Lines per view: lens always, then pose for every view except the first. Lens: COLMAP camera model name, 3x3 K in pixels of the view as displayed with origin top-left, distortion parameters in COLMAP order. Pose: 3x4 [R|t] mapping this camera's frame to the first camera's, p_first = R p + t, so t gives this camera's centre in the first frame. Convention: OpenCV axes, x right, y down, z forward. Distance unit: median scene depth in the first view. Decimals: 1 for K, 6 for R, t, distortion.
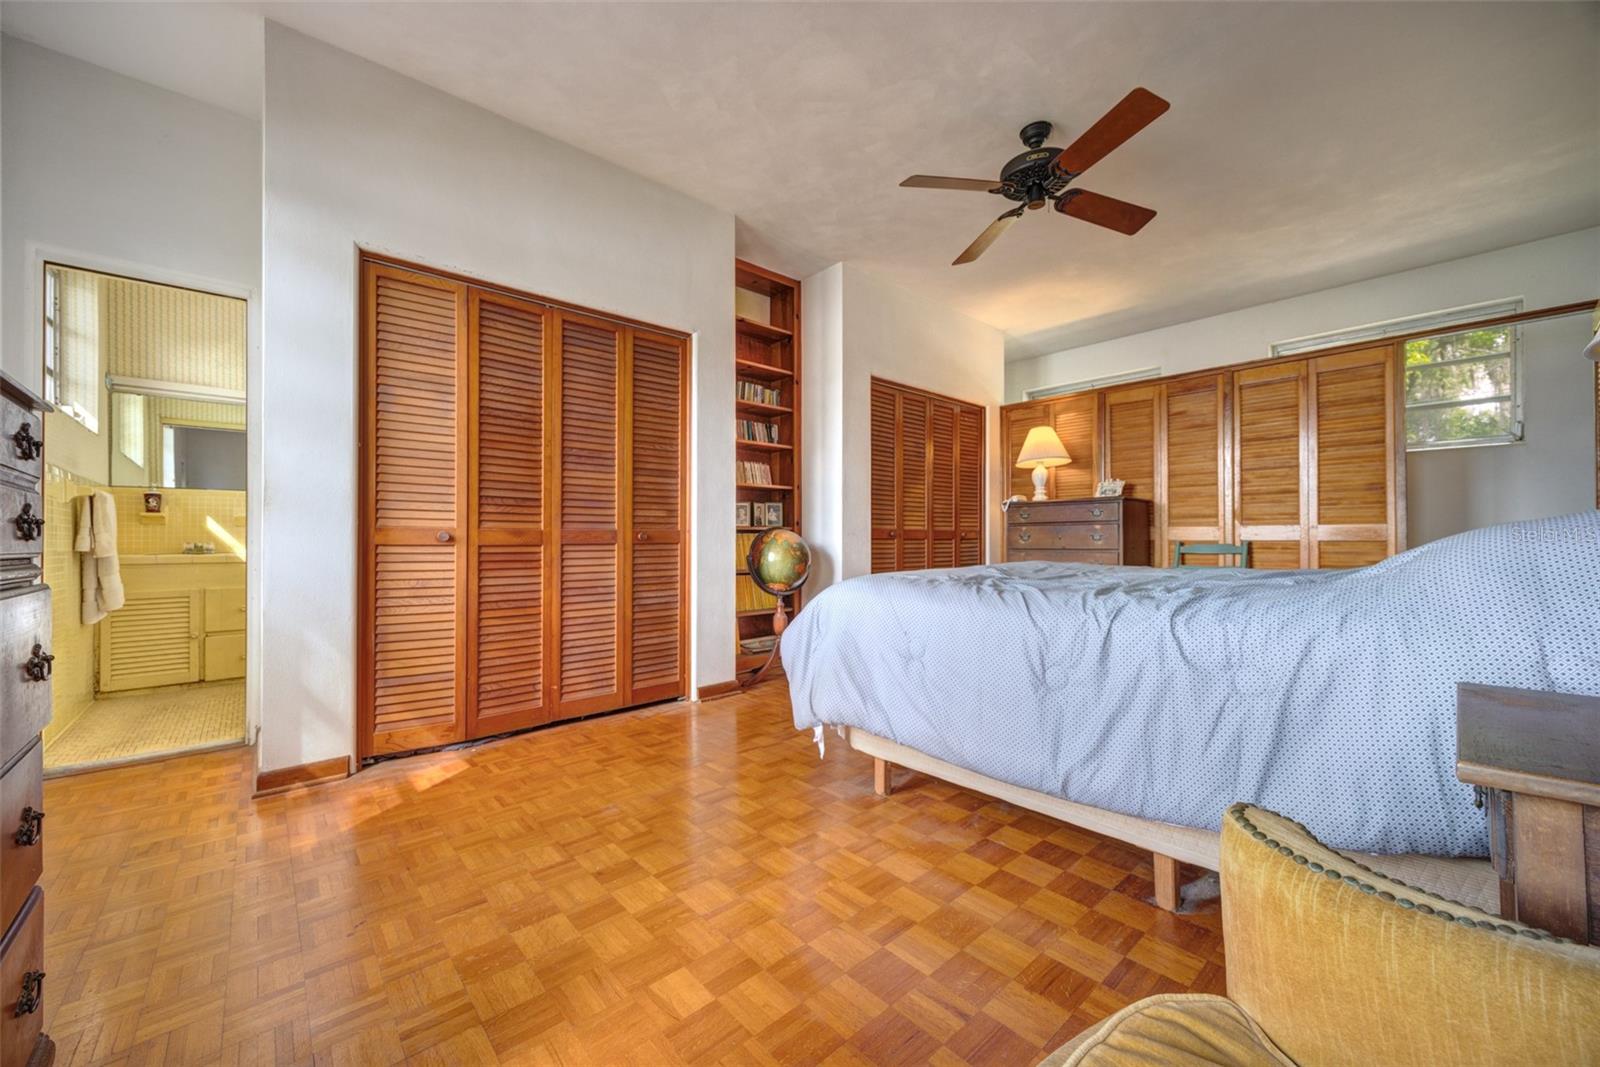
lens RADIAL K [[623.4, 0, 798.9], [0, 623.4, 533.7], [0, 0, 1]] dist [0.005718, 0.000115]
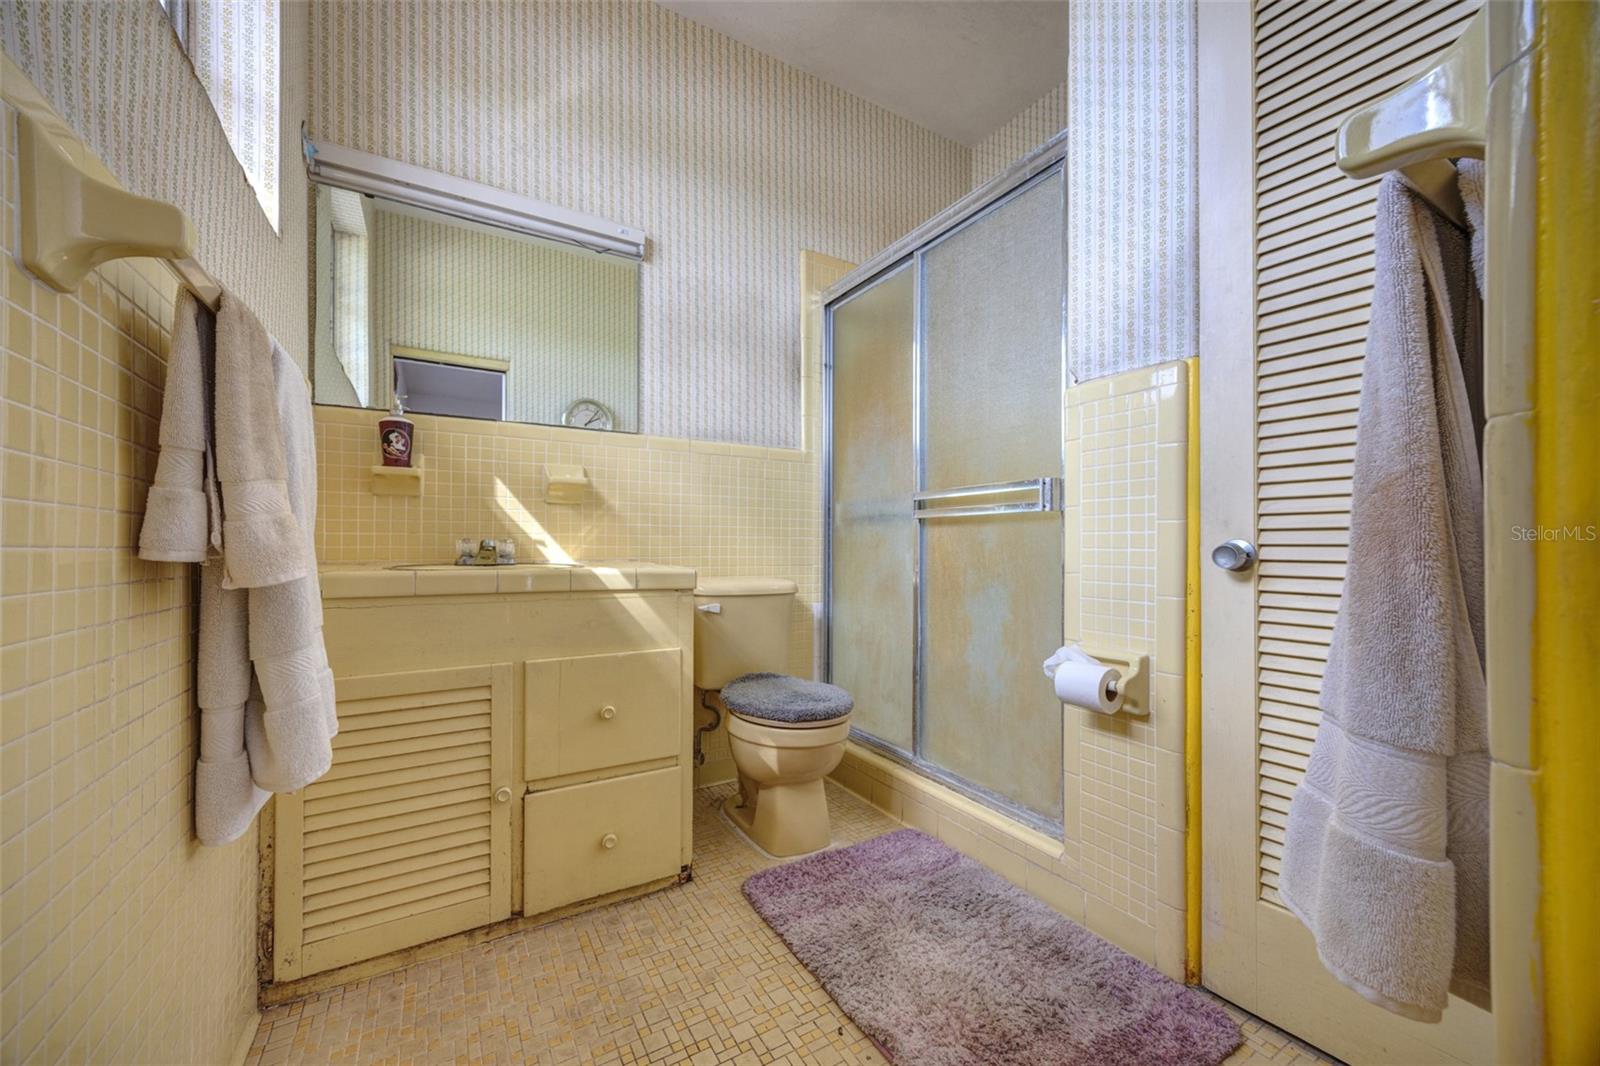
lens RADIAL K [[623.4, 0, 810.7], [0, 623.4, 539.9], [0, 0, 1]] dist [0.005718, 0.000115]
pose [[0.984099, 0.002839, -0.177600, -0.679092], [-0.003204, 0.999993, -0.001770, 0.015485], [0.177594, 0.002311, 0.984101, 0.633537]]
